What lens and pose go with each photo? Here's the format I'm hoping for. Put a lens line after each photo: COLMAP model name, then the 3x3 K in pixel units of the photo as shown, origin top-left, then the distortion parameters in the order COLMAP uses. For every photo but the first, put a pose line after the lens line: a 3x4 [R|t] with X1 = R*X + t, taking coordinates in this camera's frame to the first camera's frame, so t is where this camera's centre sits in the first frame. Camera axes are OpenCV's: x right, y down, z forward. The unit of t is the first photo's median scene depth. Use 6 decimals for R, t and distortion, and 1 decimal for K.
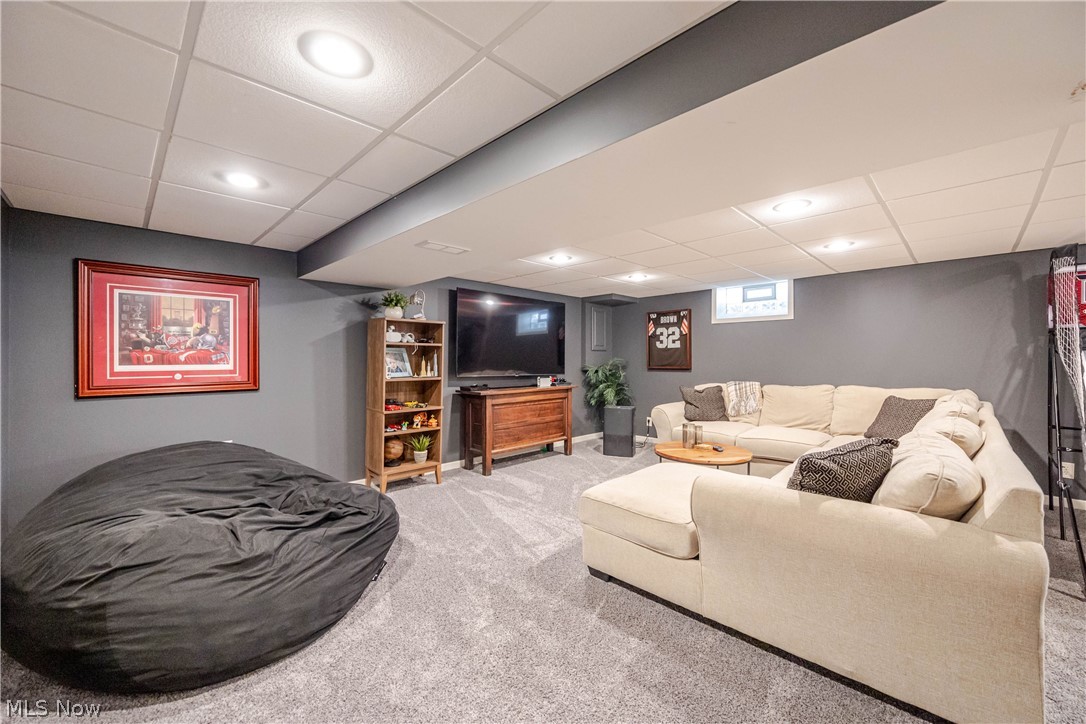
lens RADIAL K [[427.7, 0, 540.0], [0, 427.7, 355.9], [0, 0, 1]] dist [-0.000504, -0.000057]
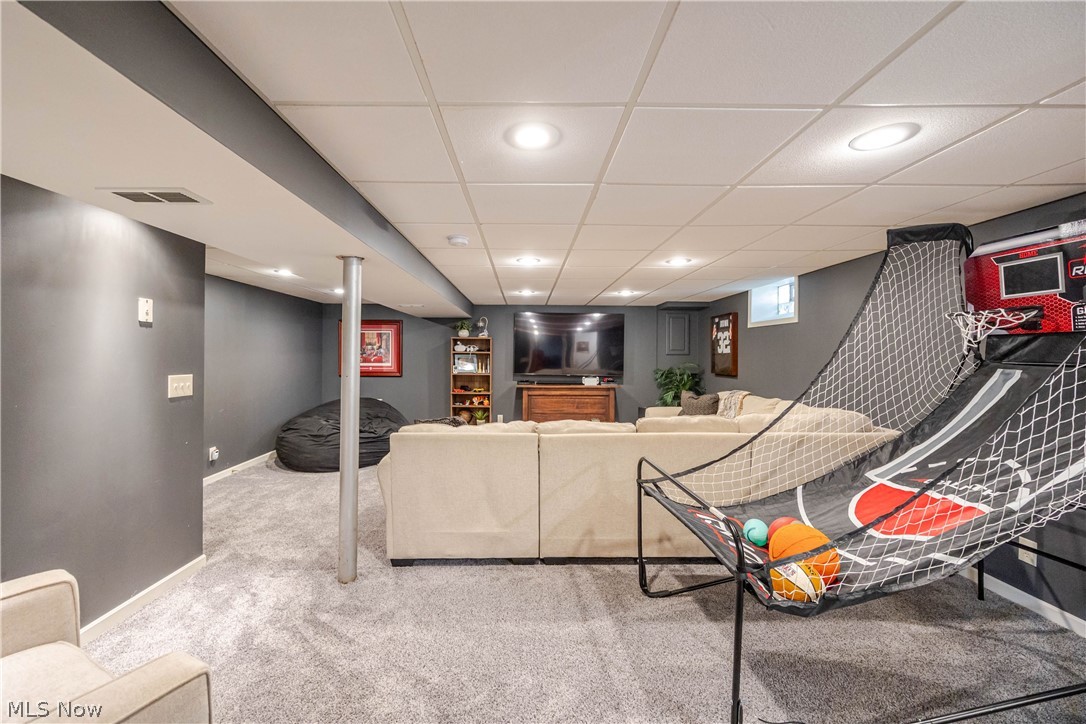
lens RADIAL K [[427.7, 0, 540.0], [0, 427.7, 355.9], [0, 0, 1]] dist [-0.000504, -0.000057]
pose [[0.718343, 0.005719, -0.695666, 0.889485], [-0.002855, 0.999982, 0.005272, -0.020940], [0.695684, -0.001801, 0.718346, 0.018773]]
